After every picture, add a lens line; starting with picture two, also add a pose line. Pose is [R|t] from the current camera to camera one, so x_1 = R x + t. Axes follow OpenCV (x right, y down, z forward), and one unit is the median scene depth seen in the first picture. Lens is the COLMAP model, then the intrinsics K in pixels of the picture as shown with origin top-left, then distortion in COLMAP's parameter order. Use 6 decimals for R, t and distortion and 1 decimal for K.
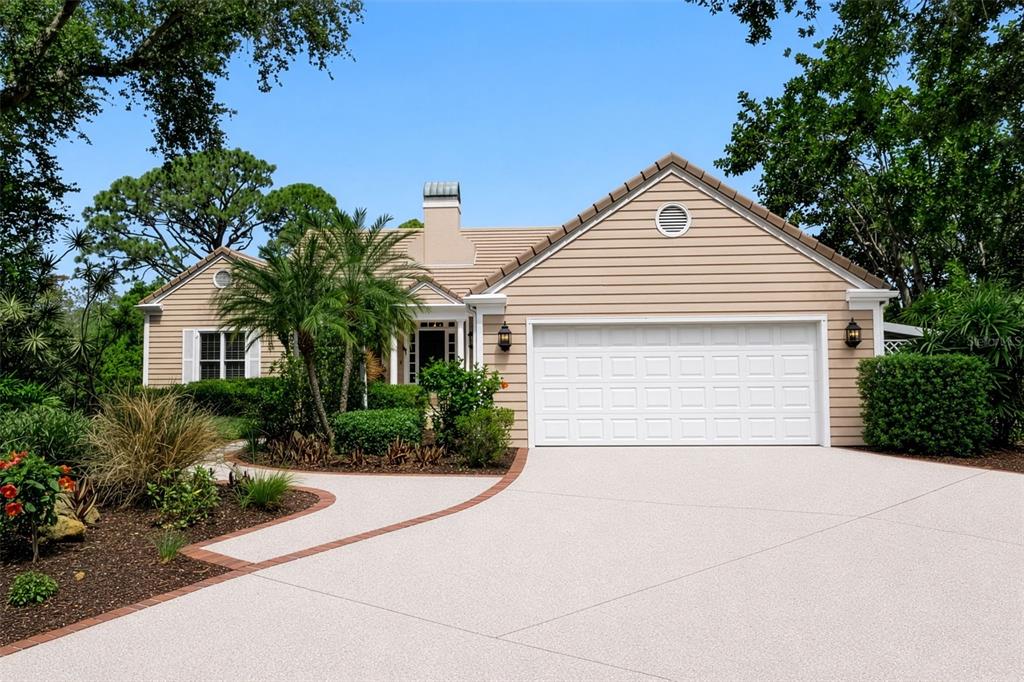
lens RADIAL K [[472.2, 0, 505.3], [0, 472.2, 327.1], [0, 0, 1]] dist [0.003457, 0.000785]
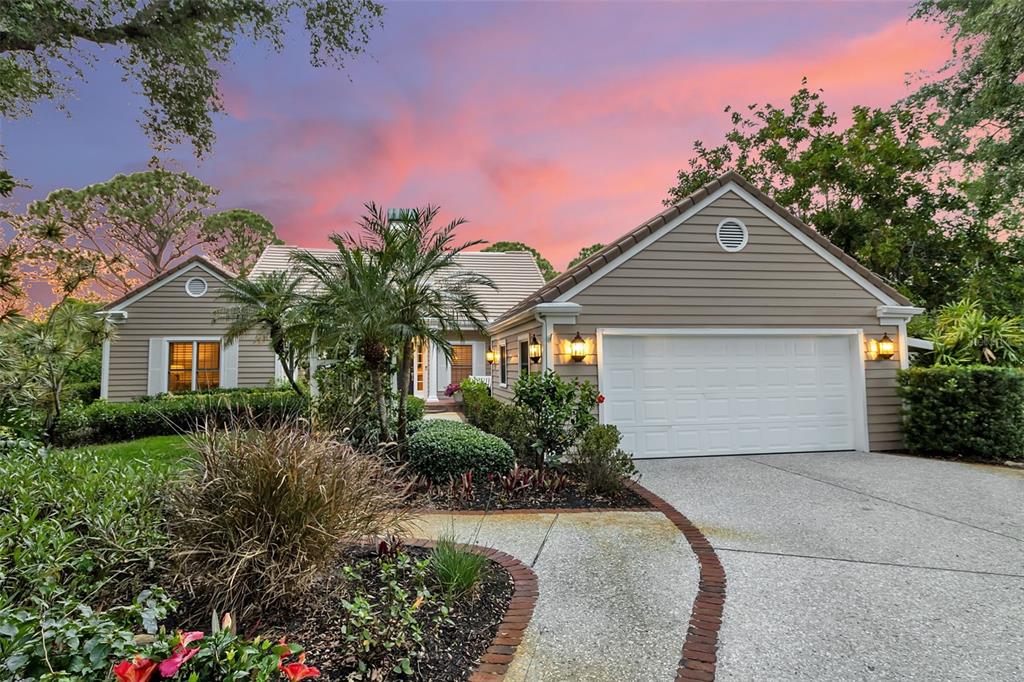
lens RADIAL K [[410.5, 0, 511.9], [0, 410.5, 335.8], [0, 0, 1]] dist [-0.000646, -0.000157]
pose [[0.987900, 0.012690, 0.154573, -0.255320], [-0.010562, 0.999838, -0.014580, 0.010328], [-0.154733, 0.012771, 0.987874, 0.194115]]
